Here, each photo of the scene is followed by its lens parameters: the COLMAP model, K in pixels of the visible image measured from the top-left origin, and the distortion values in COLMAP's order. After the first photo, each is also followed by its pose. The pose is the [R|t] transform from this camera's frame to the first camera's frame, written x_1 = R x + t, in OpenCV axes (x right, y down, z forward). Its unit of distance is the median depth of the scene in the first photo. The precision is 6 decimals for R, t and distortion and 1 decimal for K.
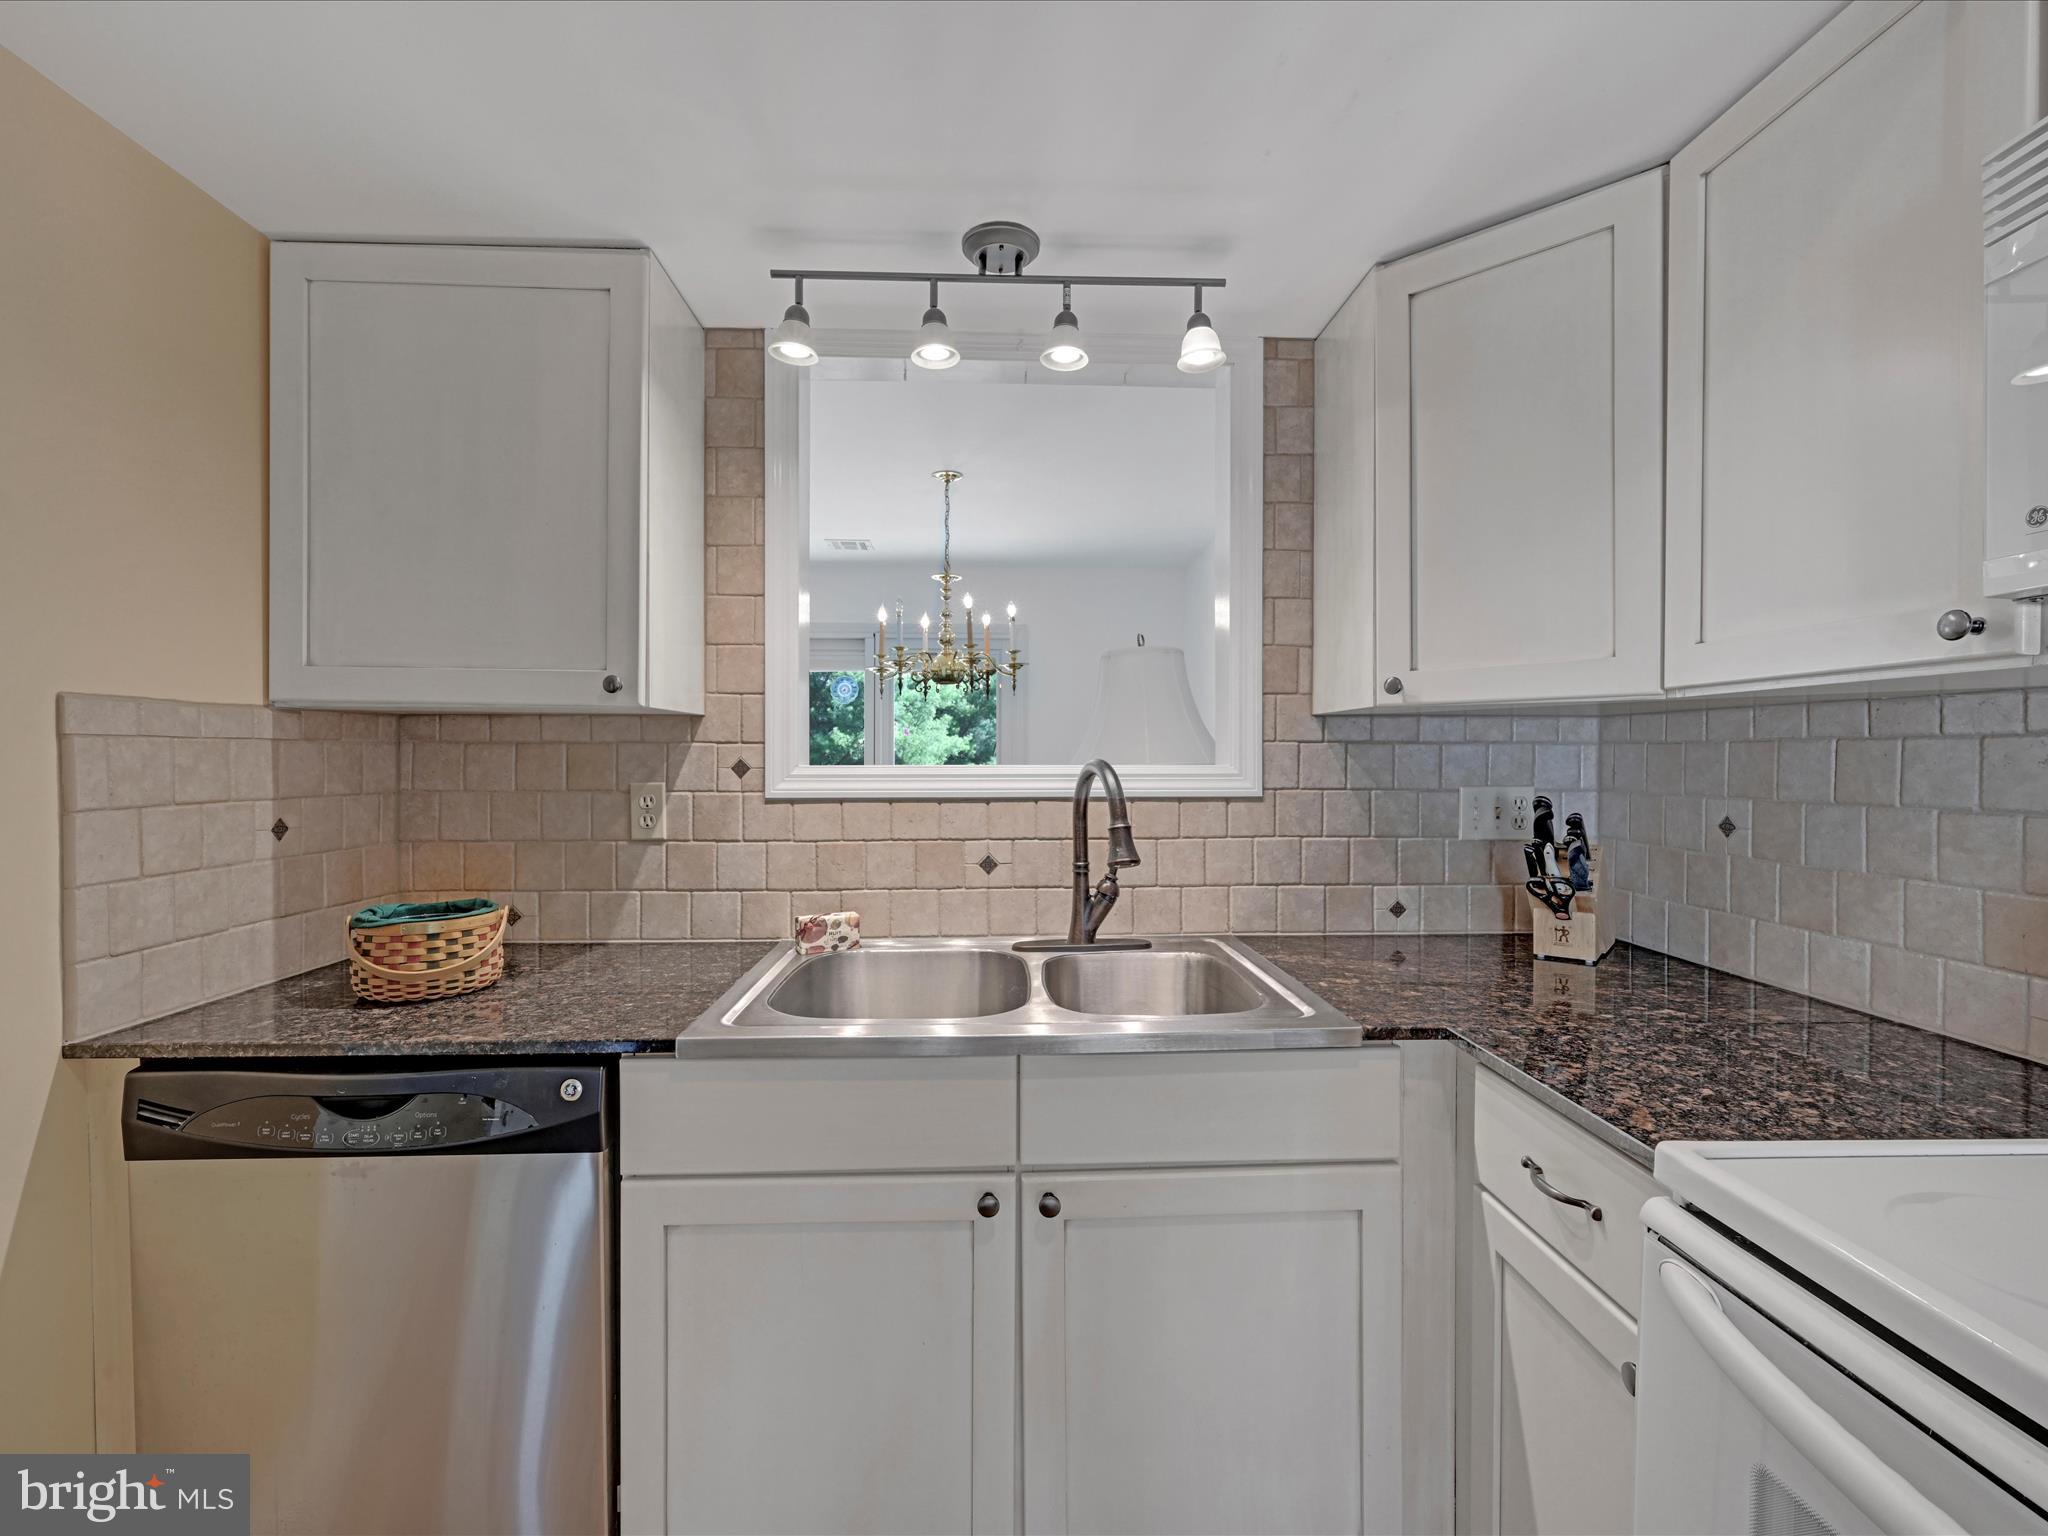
lens RADIAL K [[939.5, 0, 1050.6], [0, 939.5, 761.1], [0, 0, 1]] dist [-0.003229, -0.000026]
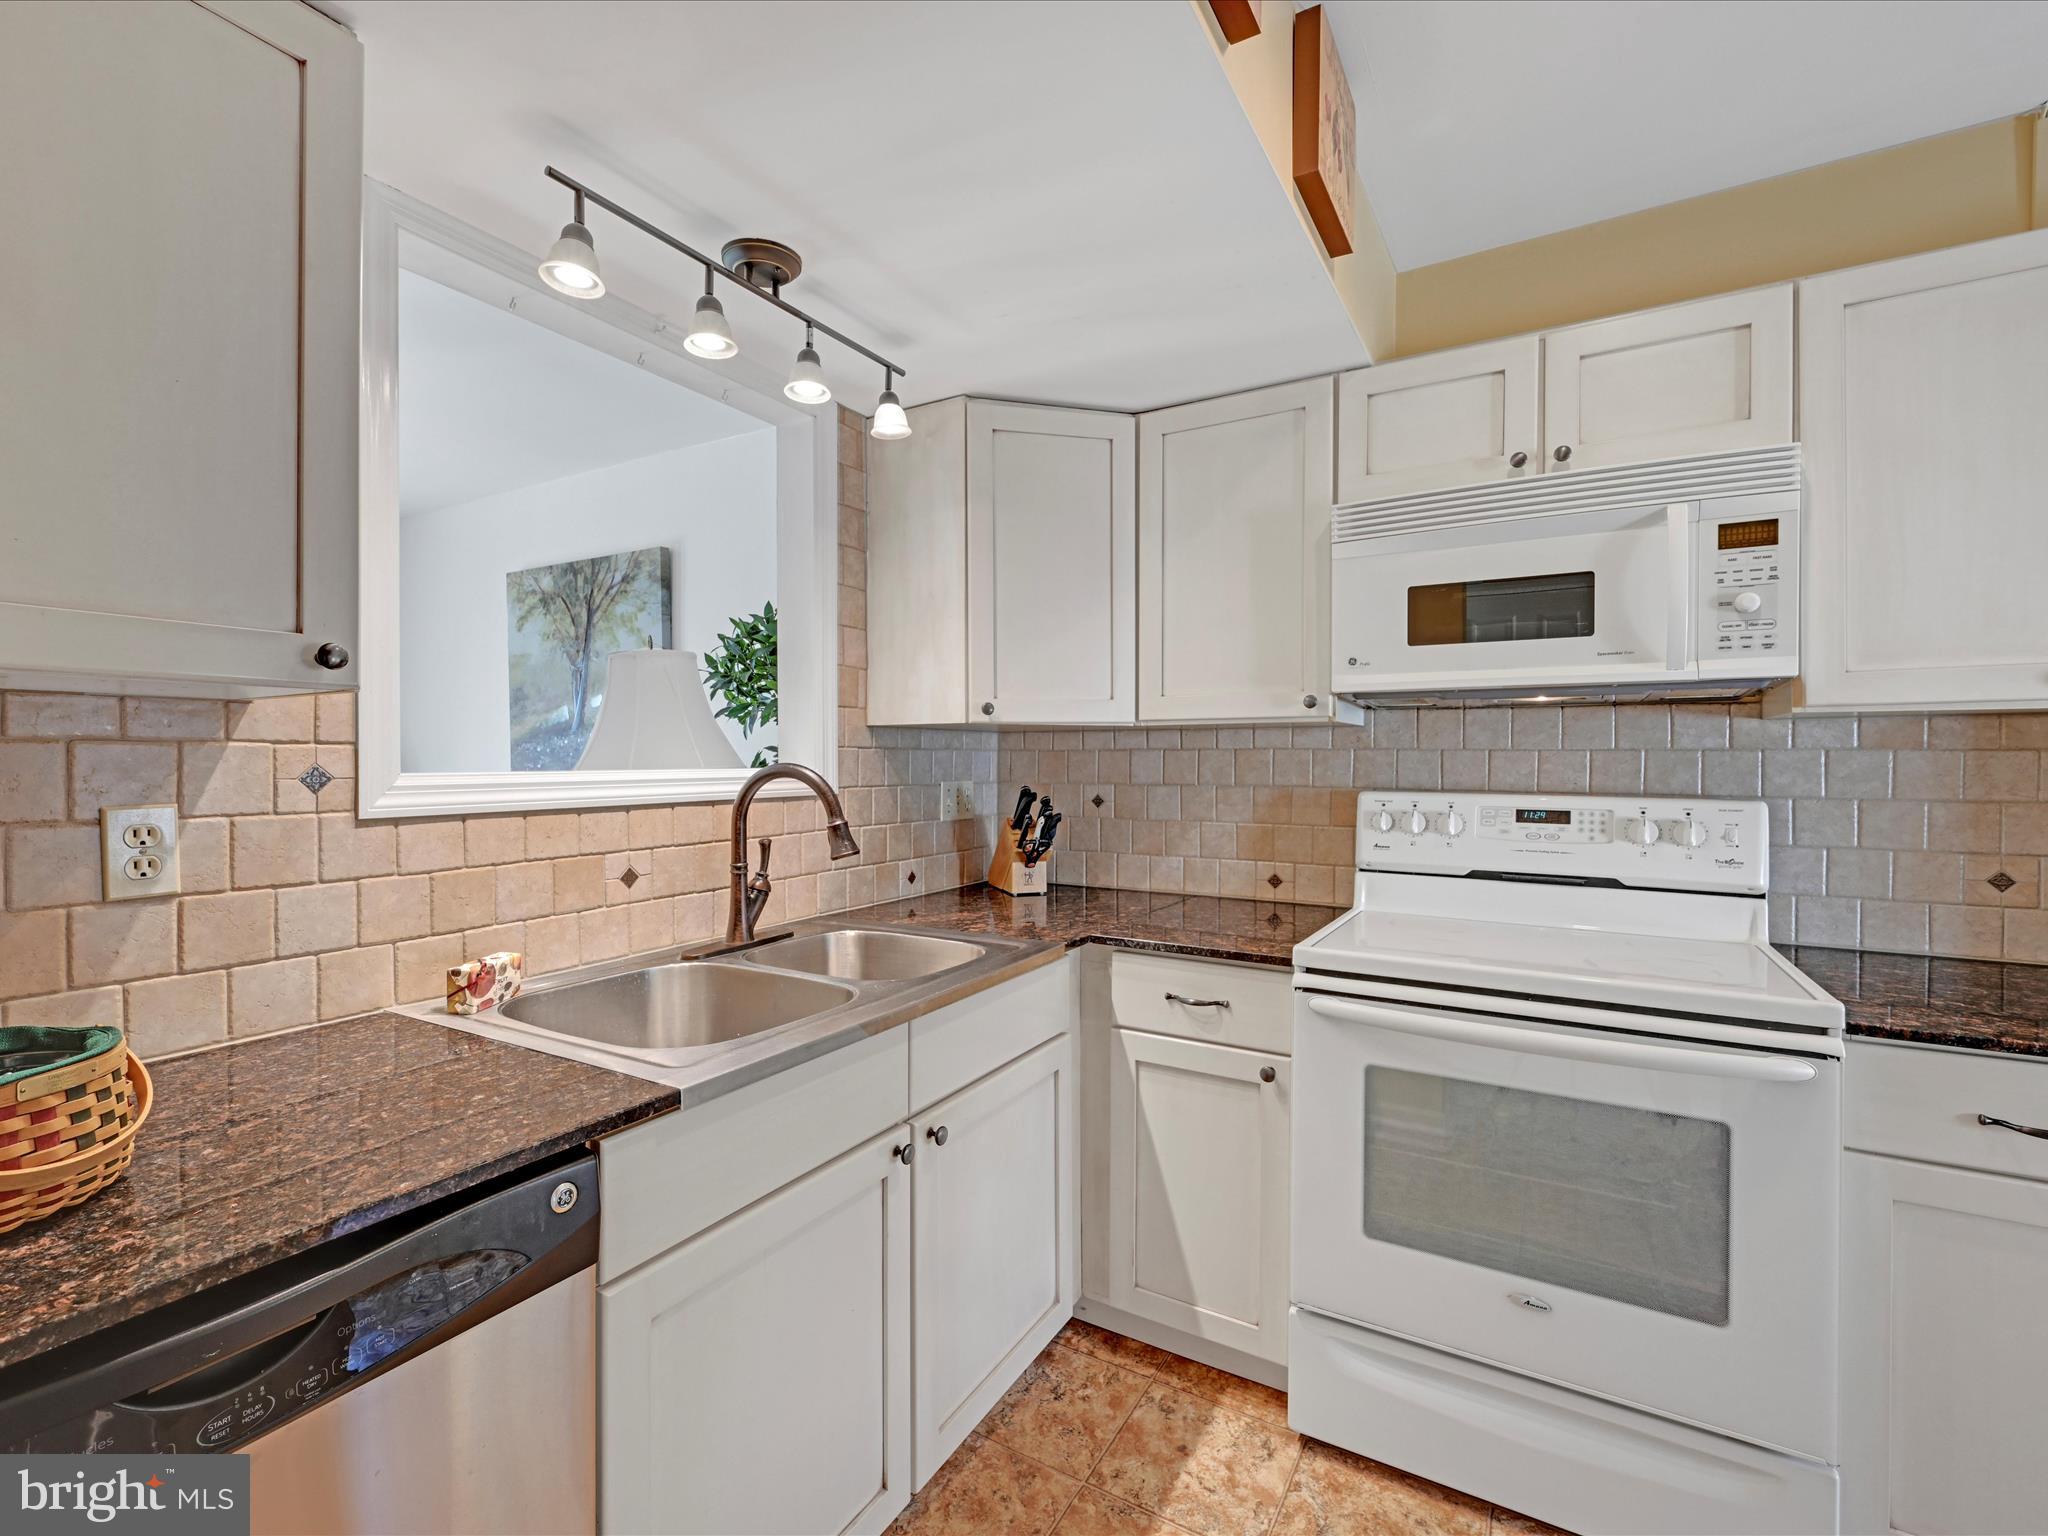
lens RADIAL K [[901.5, 0, 1055.6], [0, 901.5, 761.7], [0, 0, 1]] dist [-0.001299, 0.000302]
pose [[0.535880, -0.004725, 0.844281, -0.615878], [0.005266, 0.999984, 0.002254, -0.003962], [-0.844278, 0.003239, 0.535896, 0.177647]]
